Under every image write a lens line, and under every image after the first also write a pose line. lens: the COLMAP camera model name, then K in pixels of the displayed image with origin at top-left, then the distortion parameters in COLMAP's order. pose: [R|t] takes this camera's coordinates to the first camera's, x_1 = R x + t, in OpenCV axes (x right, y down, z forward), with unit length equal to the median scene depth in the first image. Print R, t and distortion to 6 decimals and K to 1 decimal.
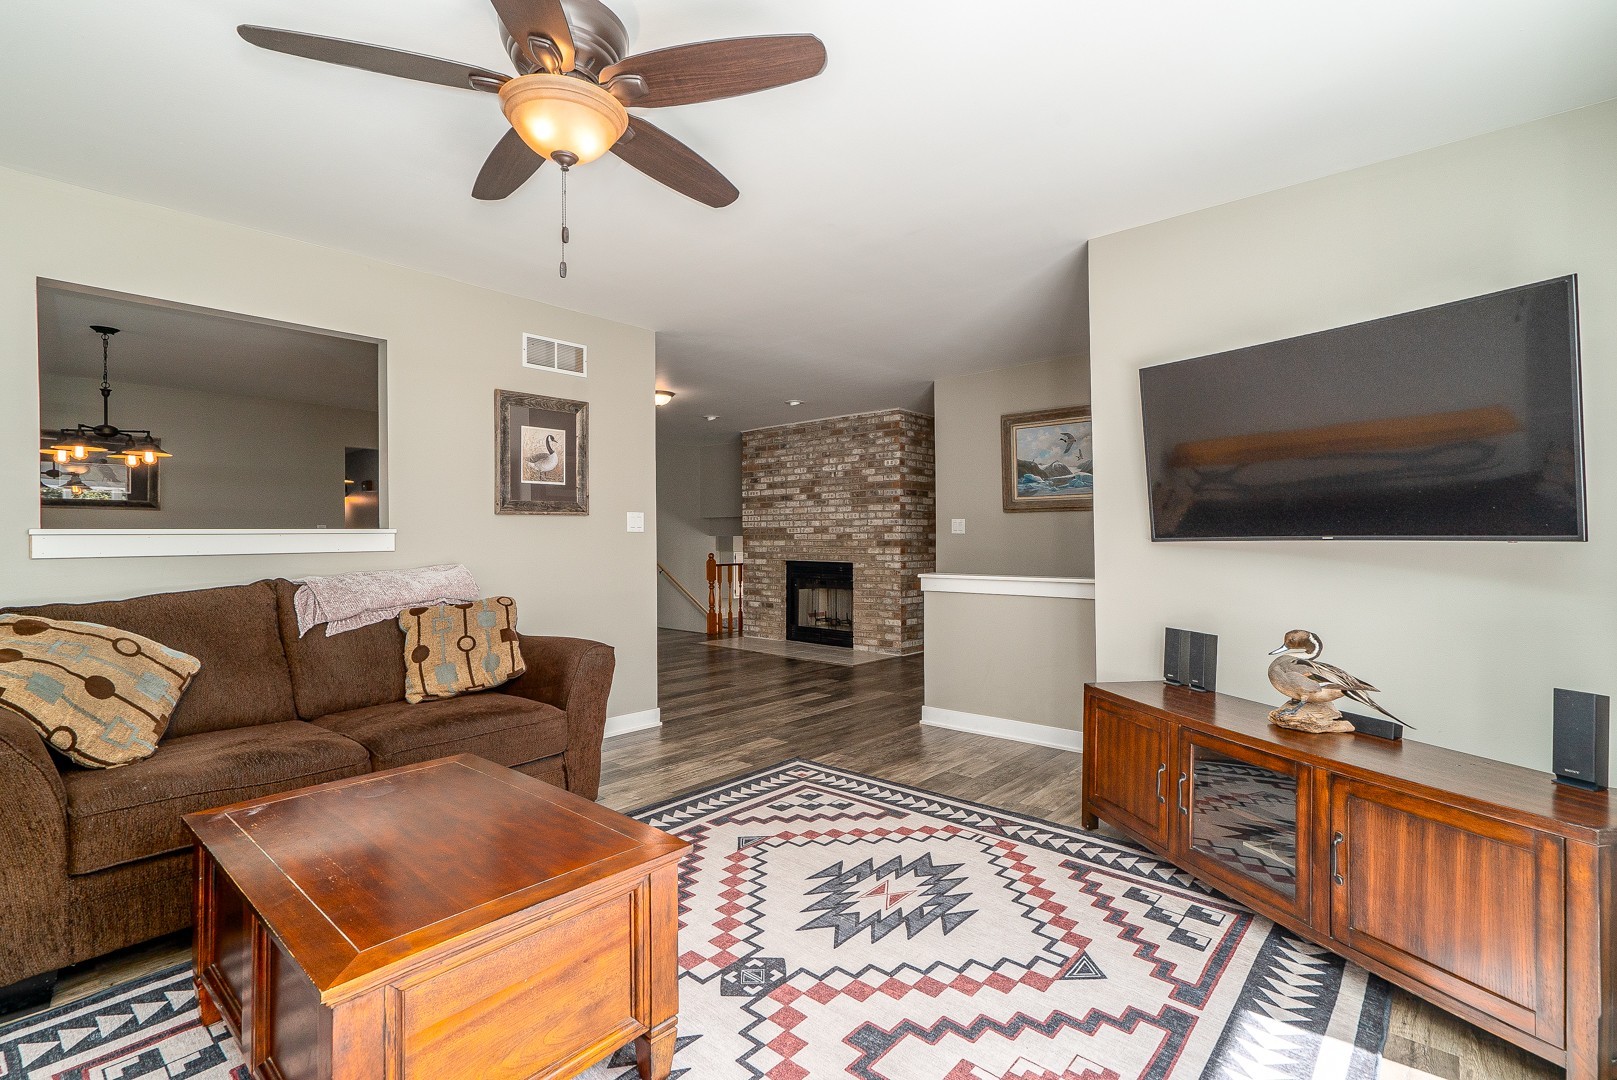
lens RADIAL K [[757.6, 0, 805.8], [0, 757.6, 539.8], [0, 0, 1]] dist [0.003527, 0.000505]
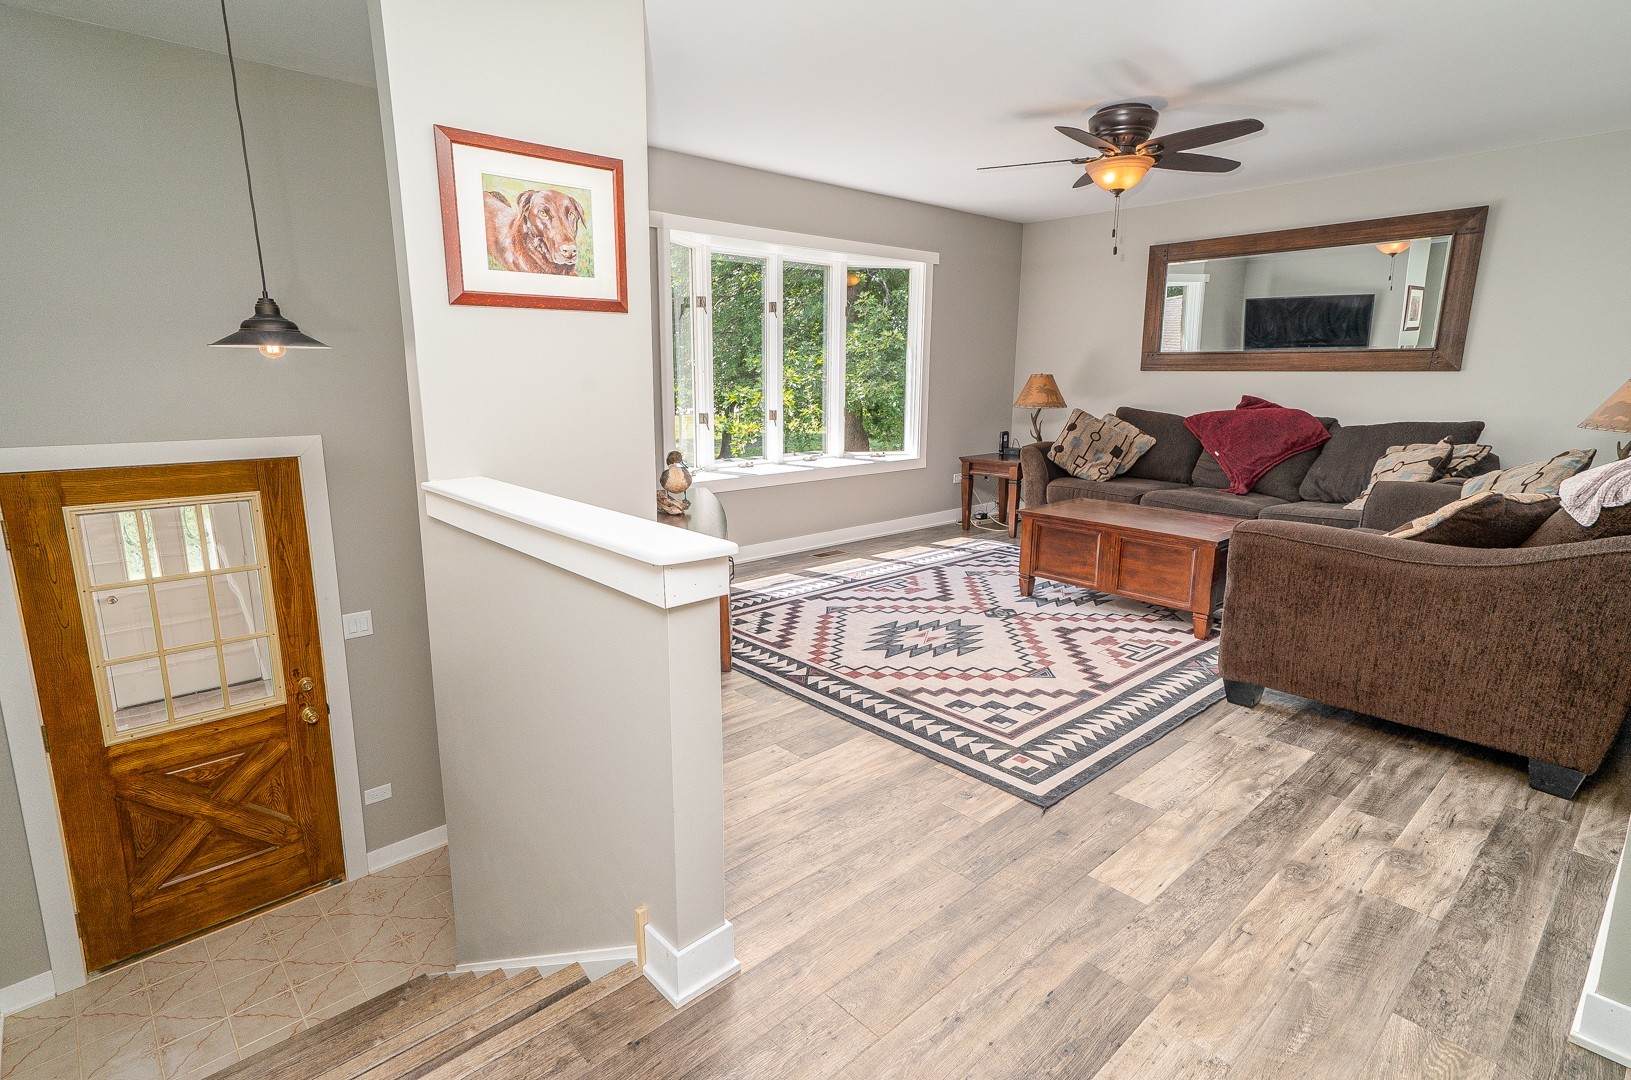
lens RADIAL K [[824.8, 0, 815.2], [0, 824.8, 541.7], [0, 0, 1]] dist [0.000300, -0.000041]
pose [[-0.994255, -0.019968, 0.105162, 0.130866], [0.001573, 0.979615, 0.200878, -0.033560], [-0.107030, 0.199889, -0.973955, 2.127793]]
